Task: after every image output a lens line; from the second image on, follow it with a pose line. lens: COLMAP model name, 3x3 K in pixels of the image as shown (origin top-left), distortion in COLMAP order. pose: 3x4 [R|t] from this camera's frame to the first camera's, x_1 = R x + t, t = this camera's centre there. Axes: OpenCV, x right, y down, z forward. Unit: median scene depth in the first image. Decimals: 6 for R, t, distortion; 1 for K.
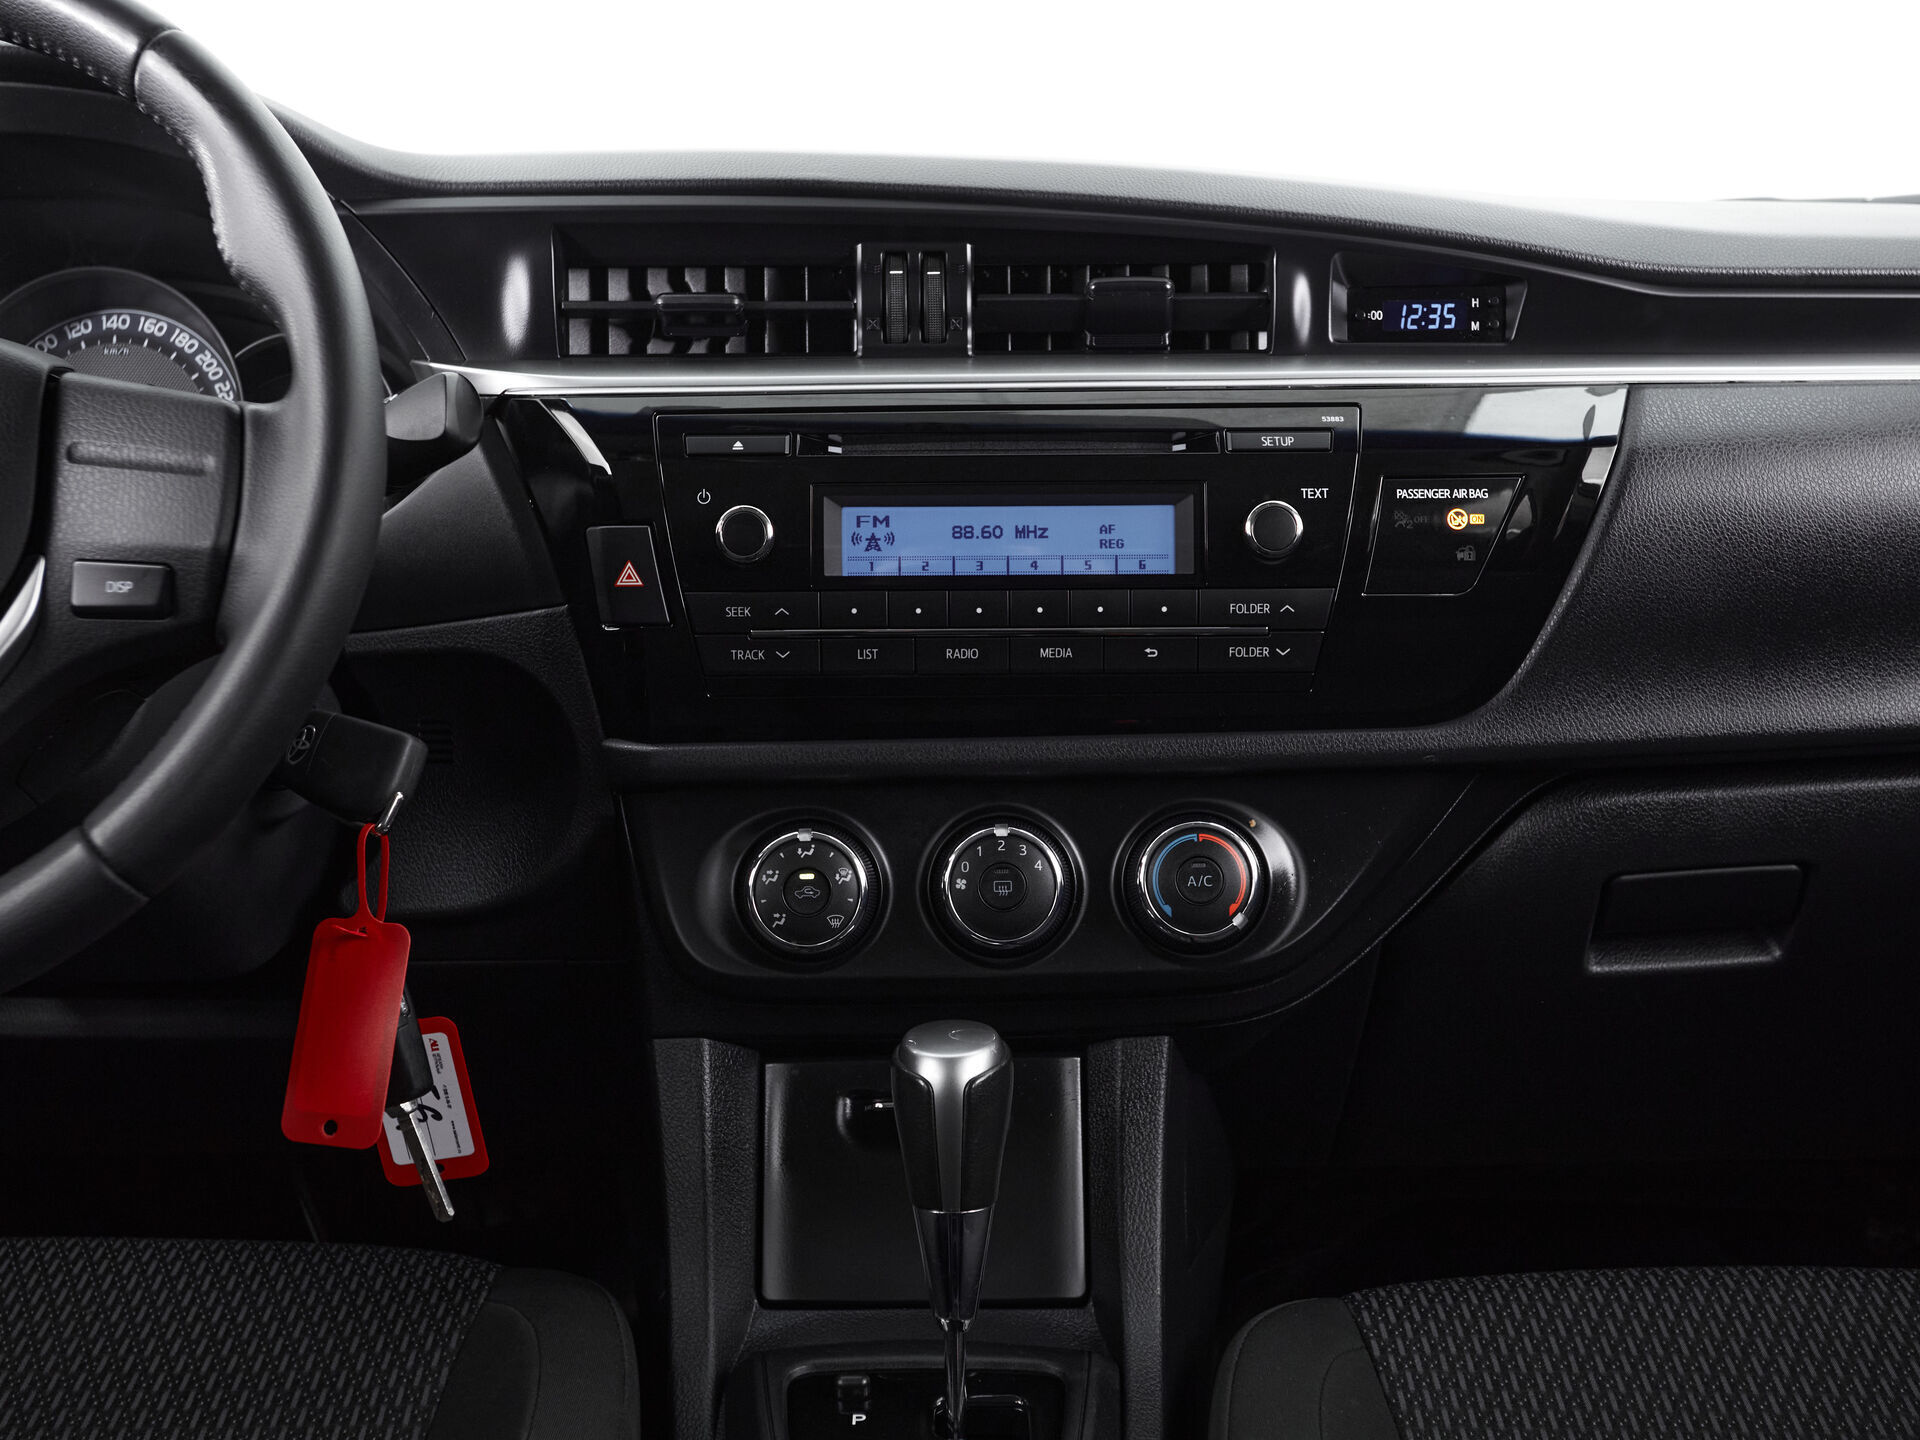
lens RADIAL K [[2437.7, 0, 960.9], [0, 2437.7, 680.9], [0, 0, 1]] dist [0.013205, 0.064208]
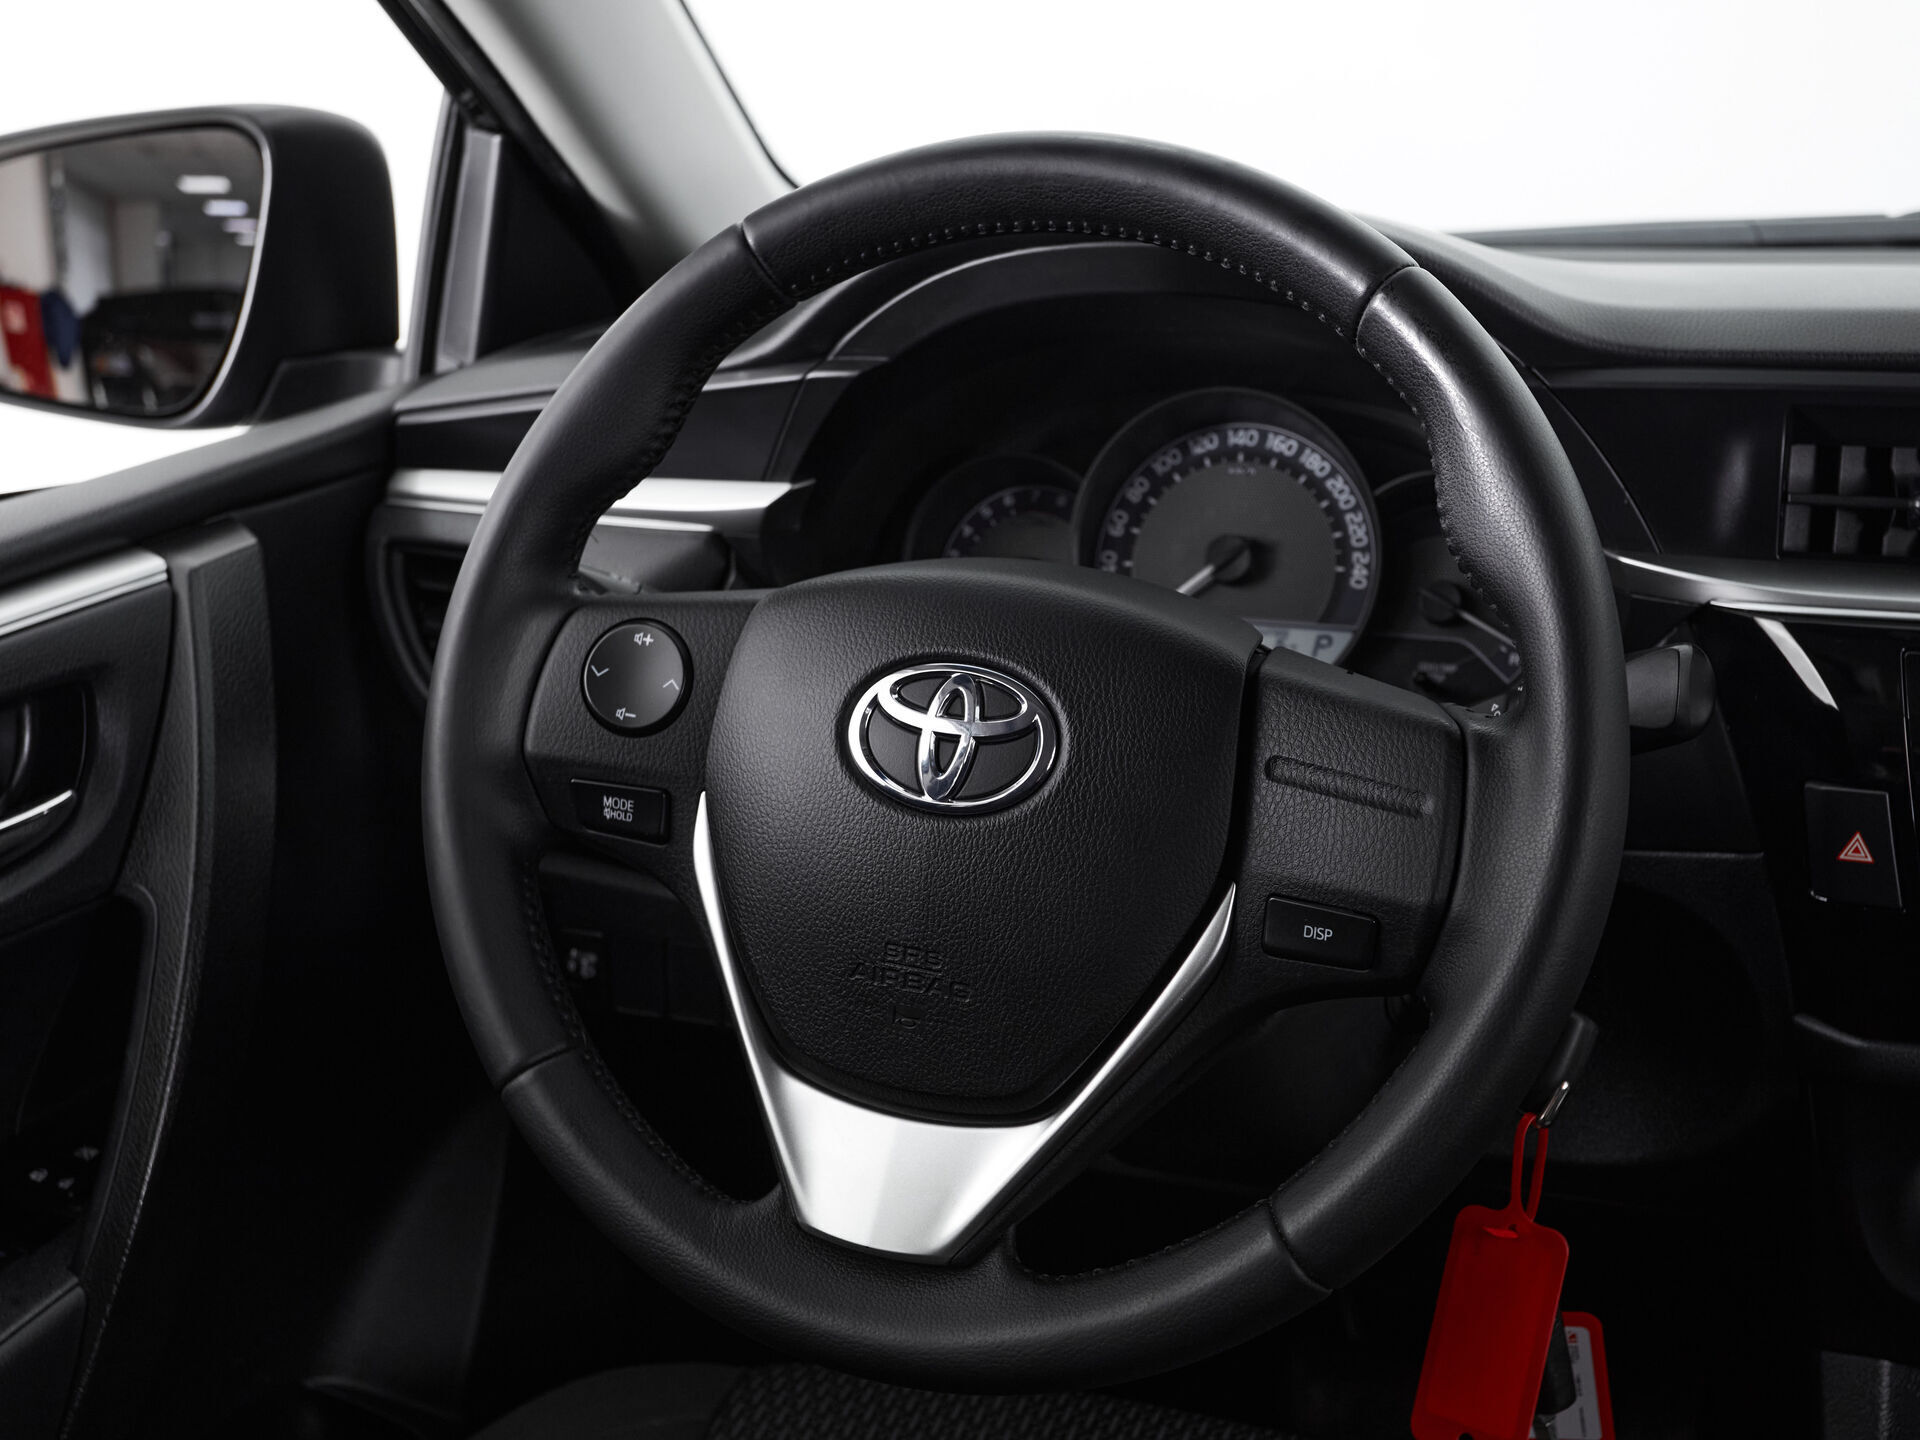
lens RADIAL K [[2453.0, 0, 952.6], [0, 2453.0, 769.8], [0, 0, 1]] dist [0.023588, -0.005018]
pose [[0.932392, 0.092622, -0.349379, -0.130616], [-0.039670, 0.986993, 0.155790, -0.186577], [0.359264, -0.131397, 0.923939, 0.108382]]
